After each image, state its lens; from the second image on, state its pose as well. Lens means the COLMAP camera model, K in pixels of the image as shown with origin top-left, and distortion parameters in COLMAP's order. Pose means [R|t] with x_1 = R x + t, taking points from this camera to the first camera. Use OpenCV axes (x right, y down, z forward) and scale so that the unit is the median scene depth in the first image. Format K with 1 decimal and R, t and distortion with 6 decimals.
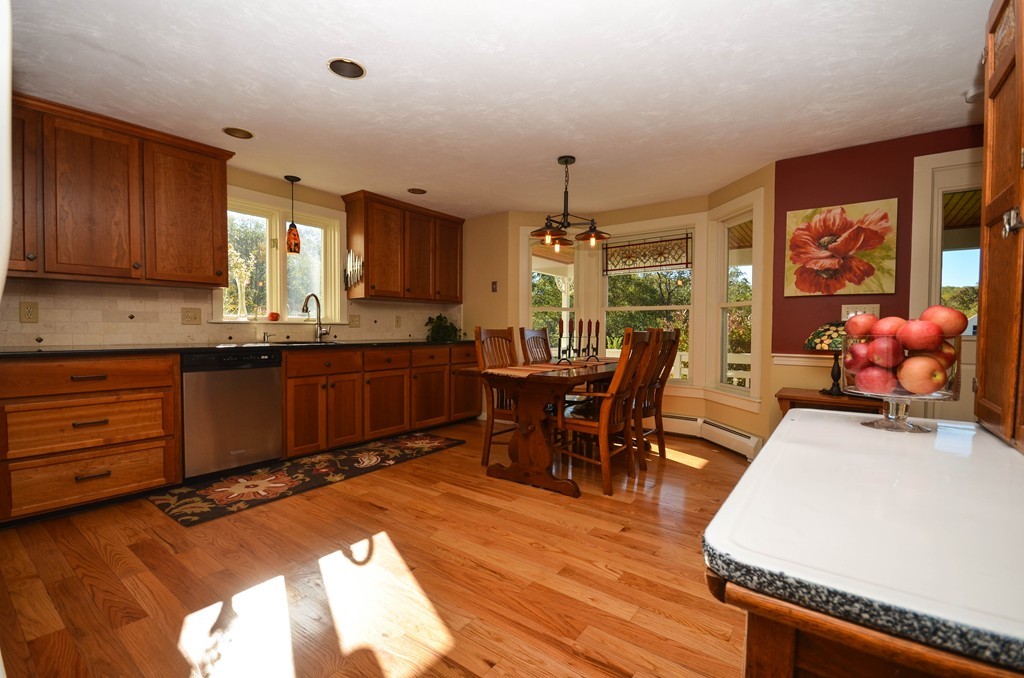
lens RADIAL K [[447.9, 0, 512.8], [0, 447.9, 343.5], [0, 0, 1]] dist [0.002739, -0.007453]
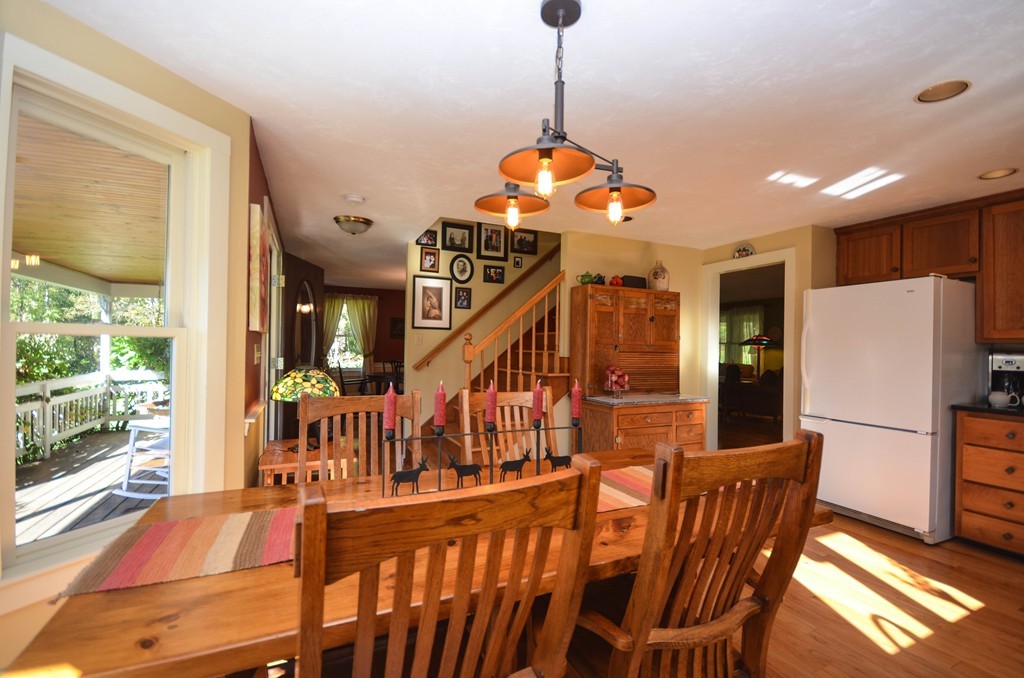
lens RADIAL K [[447.9, 0, 512.8], [0, 447.9, 343.5], [0, 0, 1]] dist [0.002739, -0.007453]
pose [[-0.878167, -0.017980, 0.478015, -0.048204], [-0.007988, 0.999705, 0.022928, -0.110262], [-0.478287, 0.016317, -0.878052, 1.493476]]
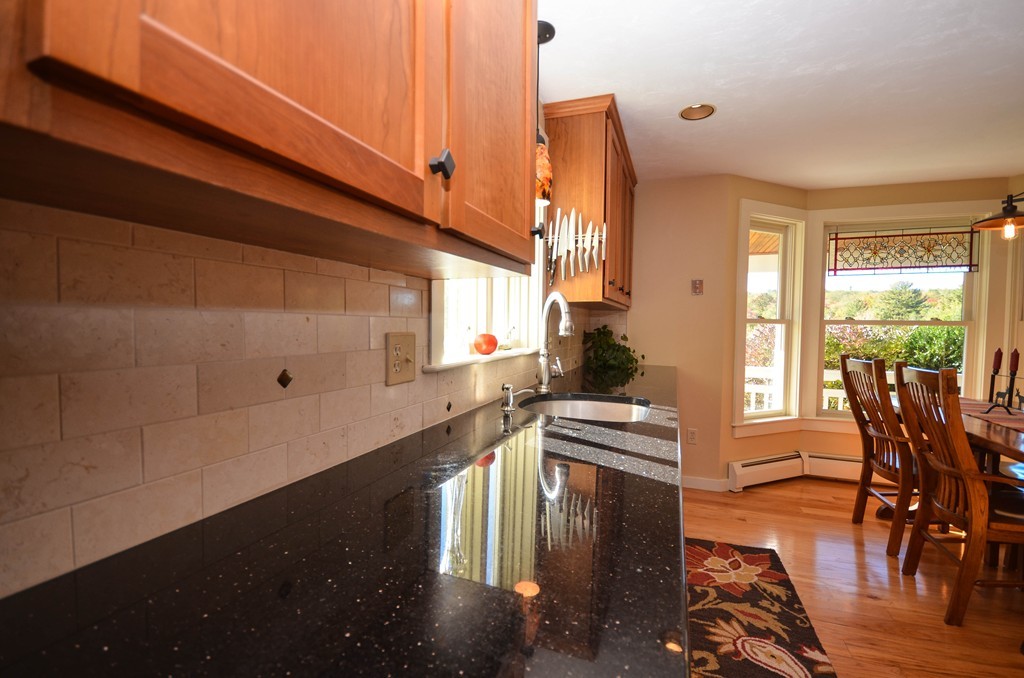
lens RADIAL K [[447.9, 0, 512.8], [0, 447.9, 343.5], [0, 0, 1]] dist [0.002739, -0.007453]
pose [[0.955249, -0.004840, 0.295763, -0.798307], [0.000970, 0.999912, 0.013229, -0.081893], [-0.295801, -0.012350, 0.955170, 0.716661]]
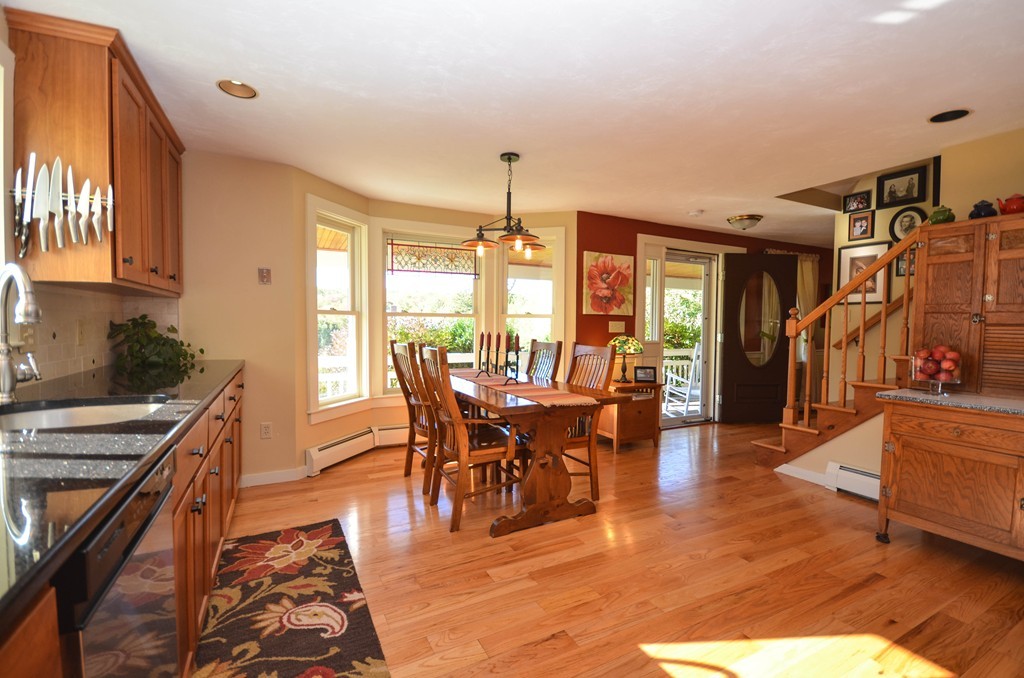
lens RADIAL K [[447.9, 0, 512.8], [0, 447.9, 343.5], [0, 0, 1]] dist [0.002739, -0.007453]
pose [[0.435332, -0.039689, 0.899395, -0.746927], [0.019717, 0.999208, 0.034550, -0.070908], [-0.900054, 0.002693, 0.435770, 0.643427]]
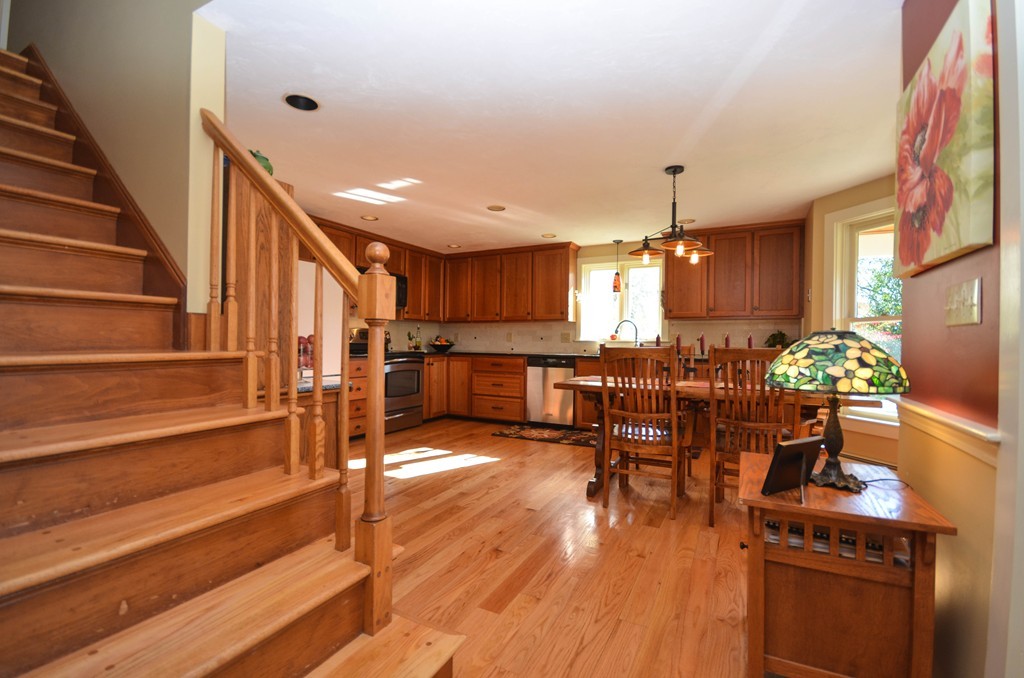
lens RADIAL K [[441.2, 0, 512.5], [0, 441.2, 343.0], [0, 0, 1]] dist [-0.011494, -0.007022]
pose [[0.162922, -0.003845, -0.986631, 1.059962], [-0.043454, 0.998994, -0.011069, -0.013493], [0.985682, 0.044676, 0.162591, 0.553357]]
